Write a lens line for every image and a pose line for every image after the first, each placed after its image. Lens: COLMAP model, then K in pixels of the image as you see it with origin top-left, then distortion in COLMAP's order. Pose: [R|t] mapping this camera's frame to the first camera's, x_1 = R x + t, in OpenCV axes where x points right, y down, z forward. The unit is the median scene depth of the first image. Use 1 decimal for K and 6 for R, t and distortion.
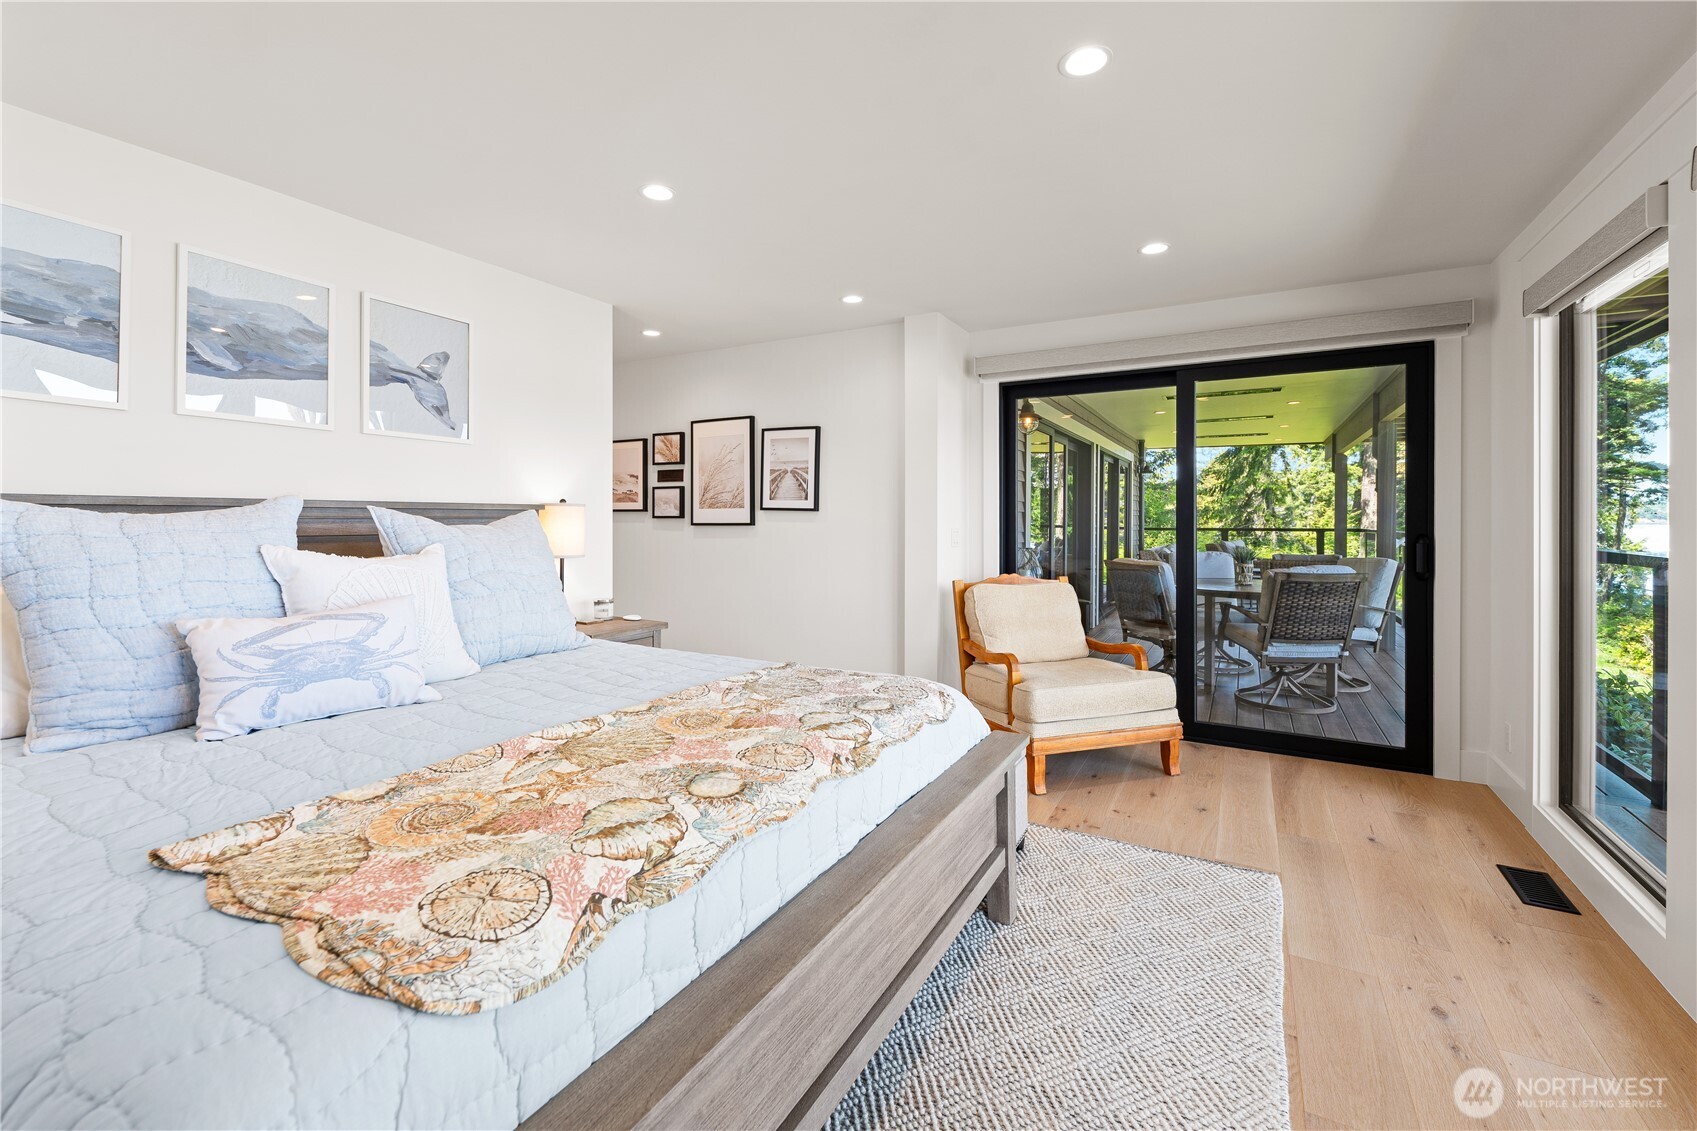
lens RADIAL K [[696.4, 0, 853.8], [0, 696.4, 515.2], [0, 0, 1]] dist [0.002437, -0.000114]
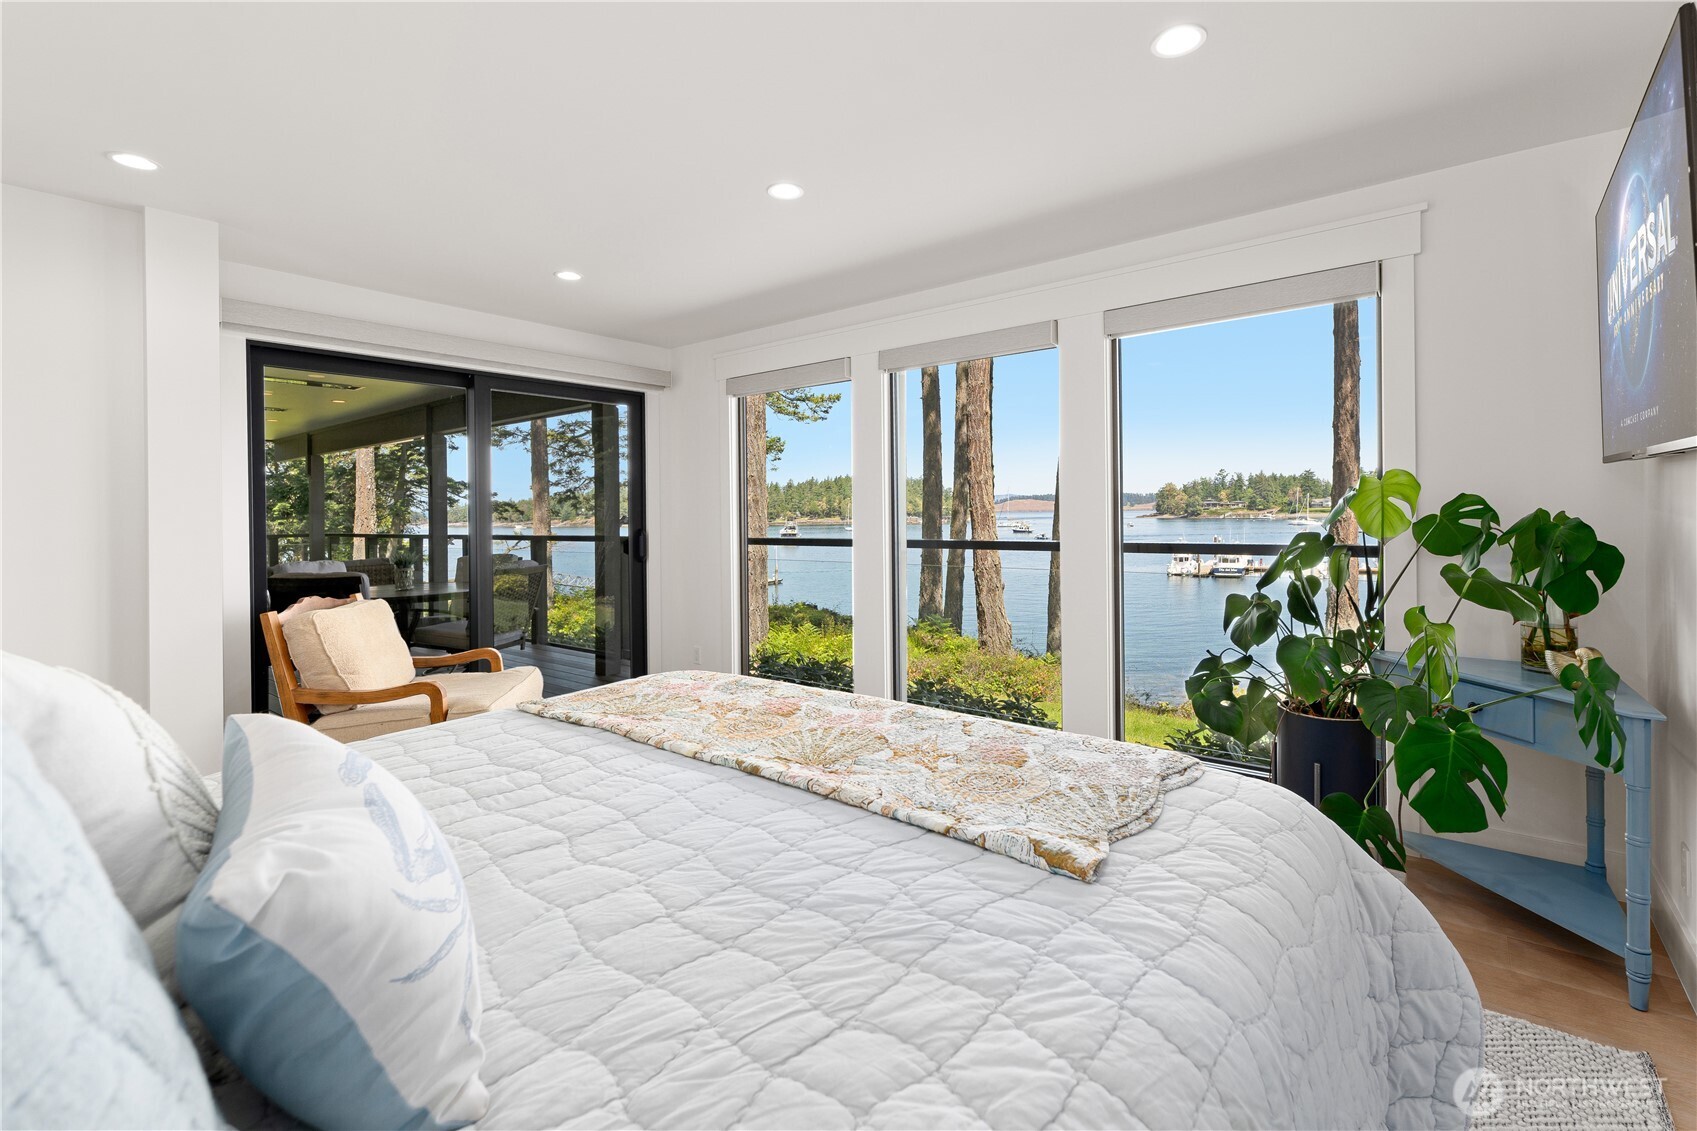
lens RADIAL K [[803.8, 0, 790.9], [0, 803.8, 513.2], [0, 0, 1]] dist [0.003046, 0.000191]
pose [[0.171539, -0.005155, 0.985164, -0.762167], [0.016348, 0.999864, 0.002385, -0.001588], [-0.985042, 0.015696, 0.171600, 0.433861]]
